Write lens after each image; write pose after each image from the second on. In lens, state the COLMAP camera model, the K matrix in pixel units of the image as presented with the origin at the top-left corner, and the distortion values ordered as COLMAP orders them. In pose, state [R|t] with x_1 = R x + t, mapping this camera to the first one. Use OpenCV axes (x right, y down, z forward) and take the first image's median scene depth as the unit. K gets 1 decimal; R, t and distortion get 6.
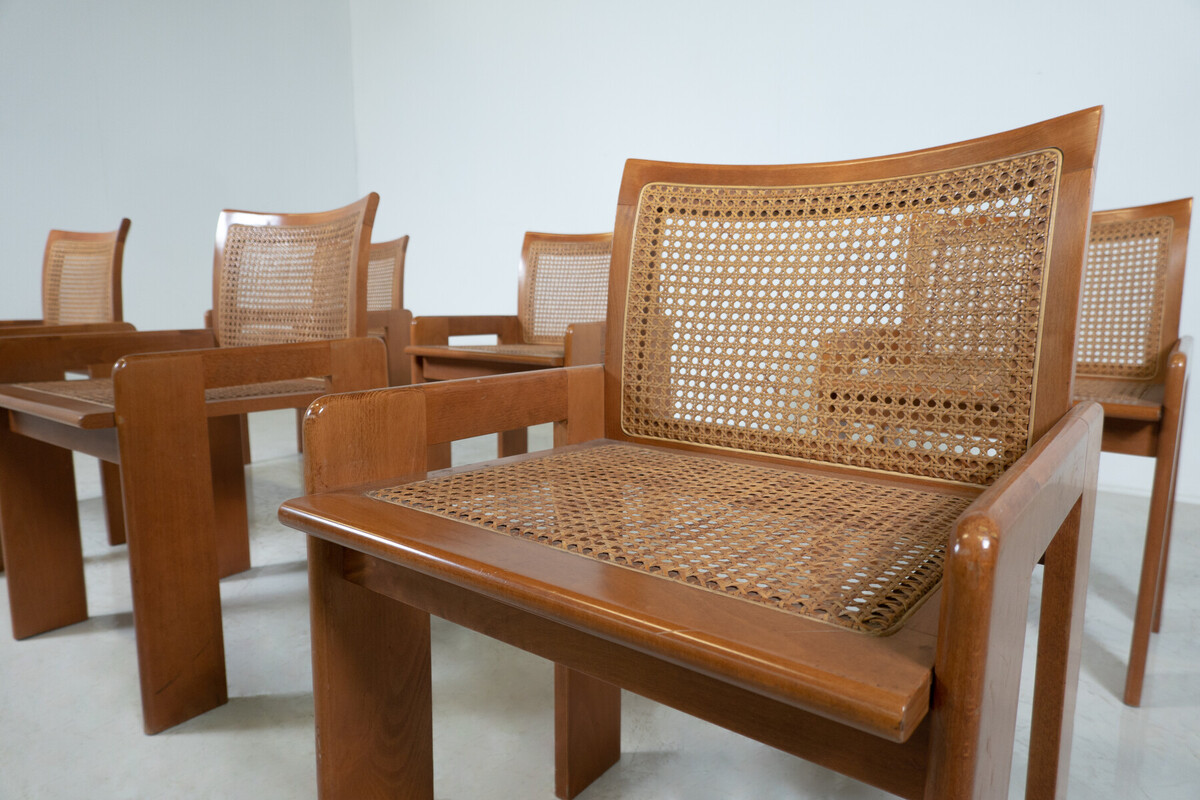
lens RADIAL K [[788.9, 0, 600.6], [0, 788.9, 399.7], [0, 0, 1]] dist [0.002254, 0.004132]
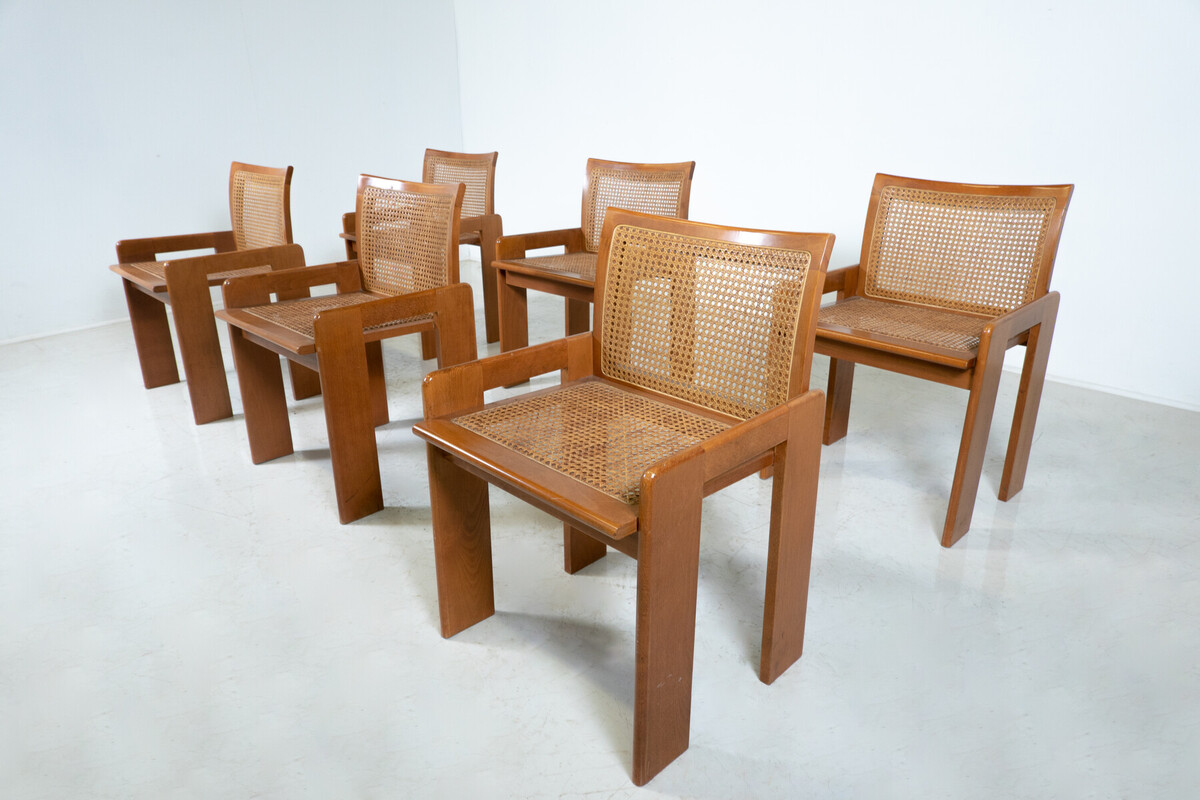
lens RADIAL K [[788.9, 0, 600.4], [0, 788.9, 400.0], [0, 0, 1]] dist [0.002254, 0.004132]
pose [[0.990471, 0.041744, -0.131241, 0.250049], [-0.013179, 0.977311, 0.211397, -0.262290], [0.137088, -0.207653, 0.968549, -0.658574]]
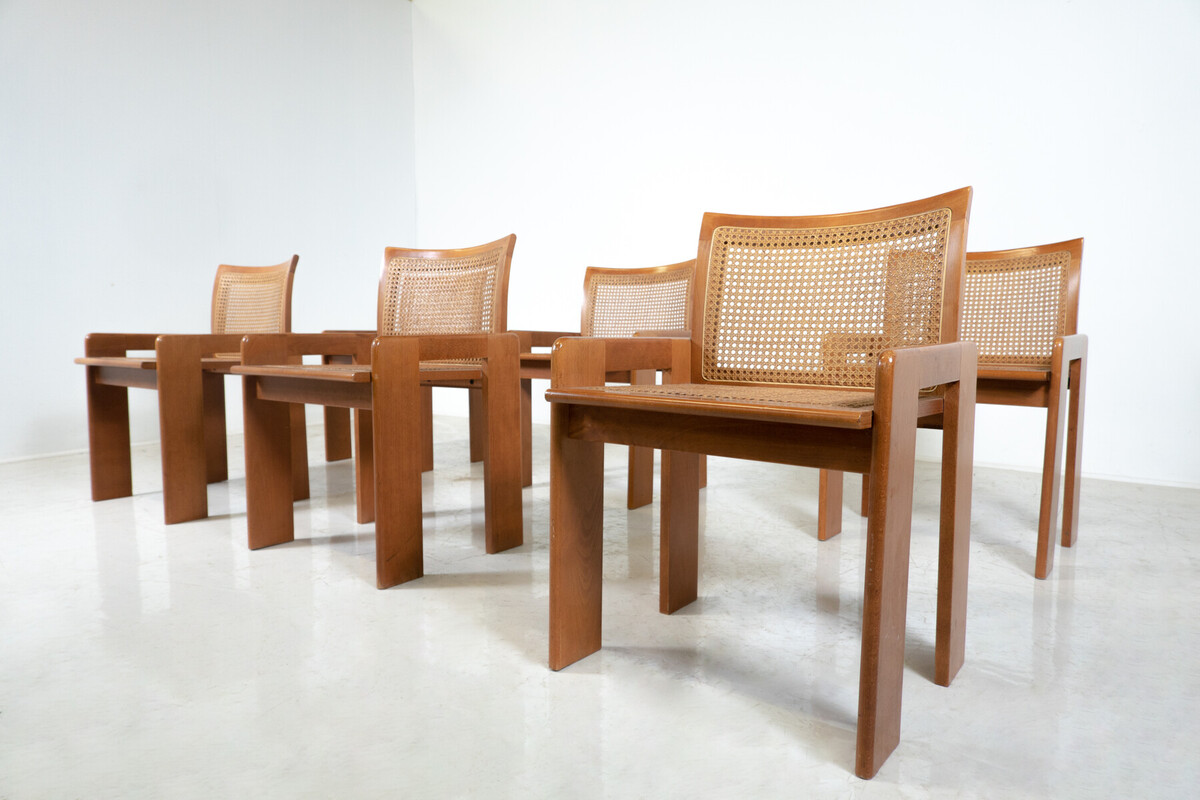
lens RADIAL K [[788.9, 0, 600.3], [0, 788.9, 398.9], [0, 0, 1]] dist [0.002254, 0.004132]
pose [[1.000000, 0.000591, -0.000733, -0.181714], [-0.000632, 0.998328, -0.057803, 0.176328], [0.000697, 0.057803, 0.998328, -0.613382]]
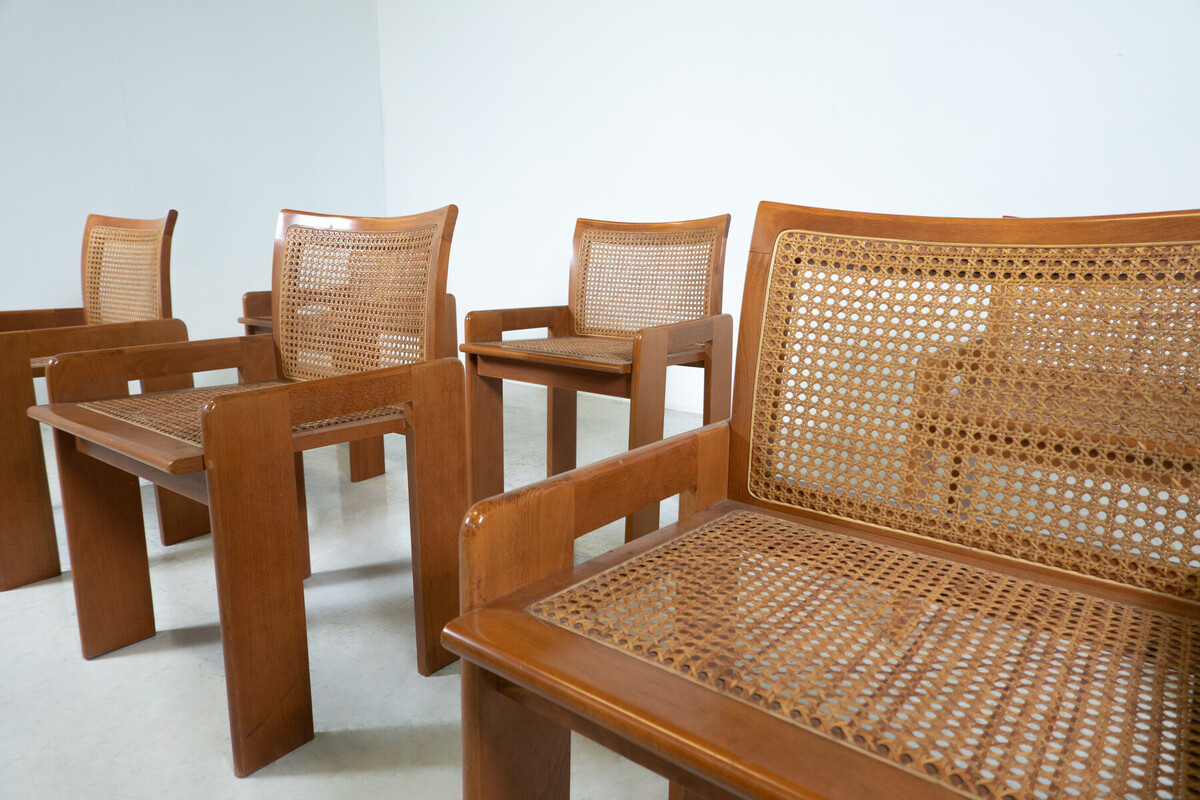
lens RADIAL K [[788.9, 0, 601.7], [0, 788.9, 401.0], [0, 0, 1]] dist [0.002254, 0.004132]
pose [[0.999919, 0.011855, -0.004561, -0.146123], [-0.011544, 0.997947, 0.063001, -0.129255], [0.005298, -0.062944, 0.998003, 0.062096]]
